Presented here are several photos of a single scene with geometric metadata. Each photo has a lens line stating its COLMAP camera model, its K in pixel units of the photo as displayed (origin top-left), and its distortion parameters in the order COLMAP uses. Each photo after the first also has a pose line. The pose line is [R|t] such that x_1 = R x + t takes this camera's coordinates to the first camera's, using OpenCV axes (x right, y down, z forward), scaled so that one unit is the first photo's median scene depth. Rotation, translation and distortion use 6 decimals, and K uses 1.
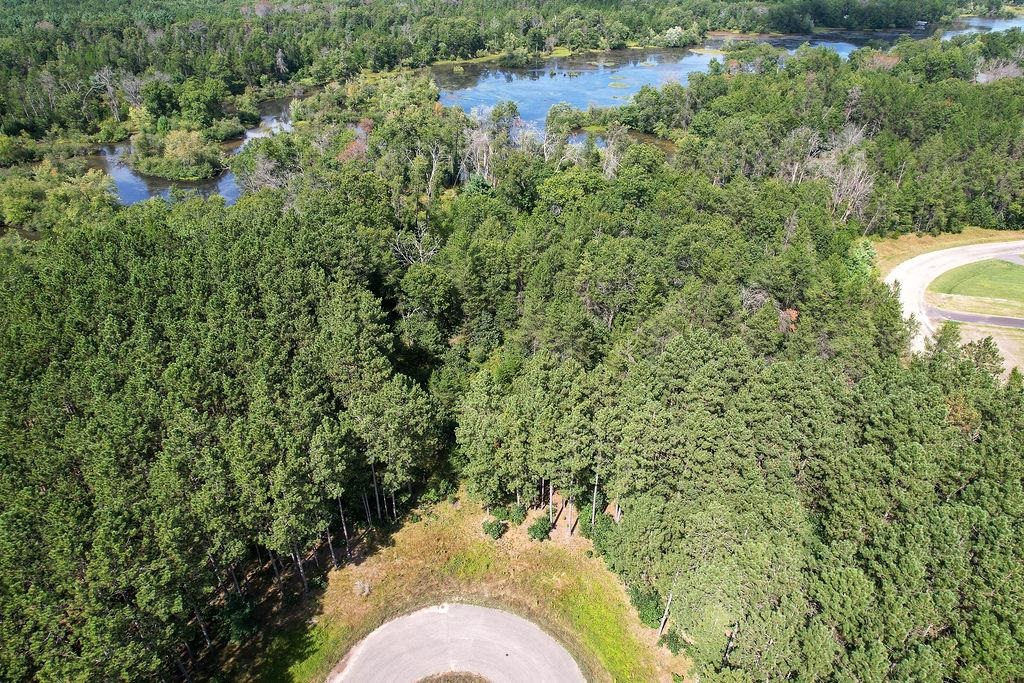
lens RADIAL K [[654.5, 0, 517.6], [0, 654.5, 348.0], [0, 0, 1]] dist [-0.081086, 0.071562]
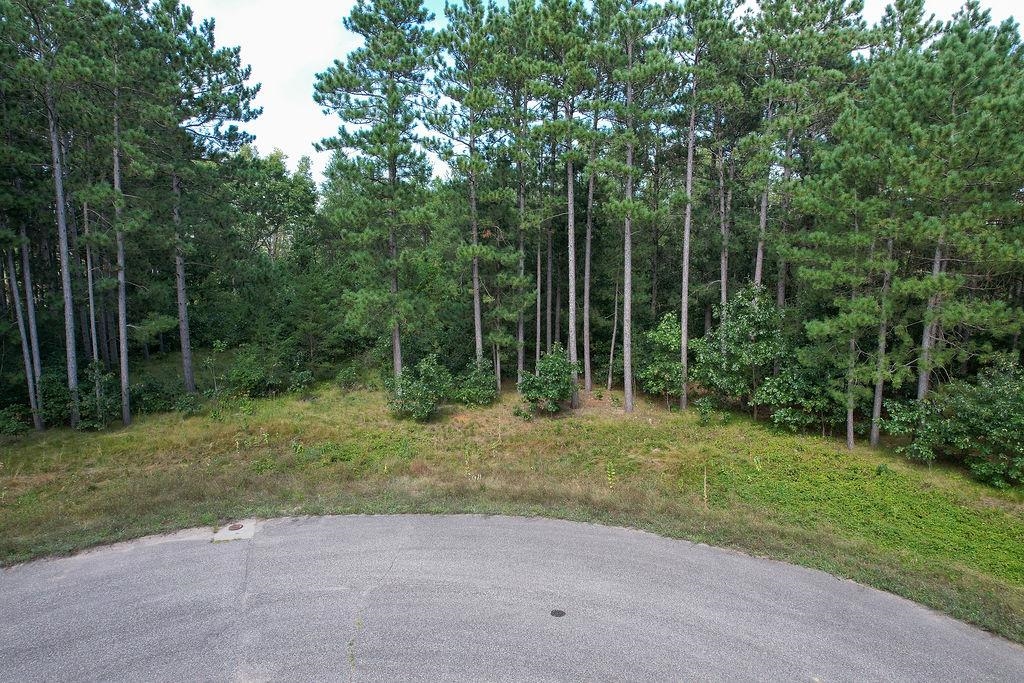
lens RADIAL K [[654.5, 0, 518.5], [0, 654.5, 342.8], [0, 0, 1]] dist [-0.081086, 0.071562]
pose [[0.980550, -0.021604, 0.195075, -0.052378], [0.101481, 0.906560, -0.409697, 0.400290], [-0.167996, 0.421524, 0.891120, 0.666303]]
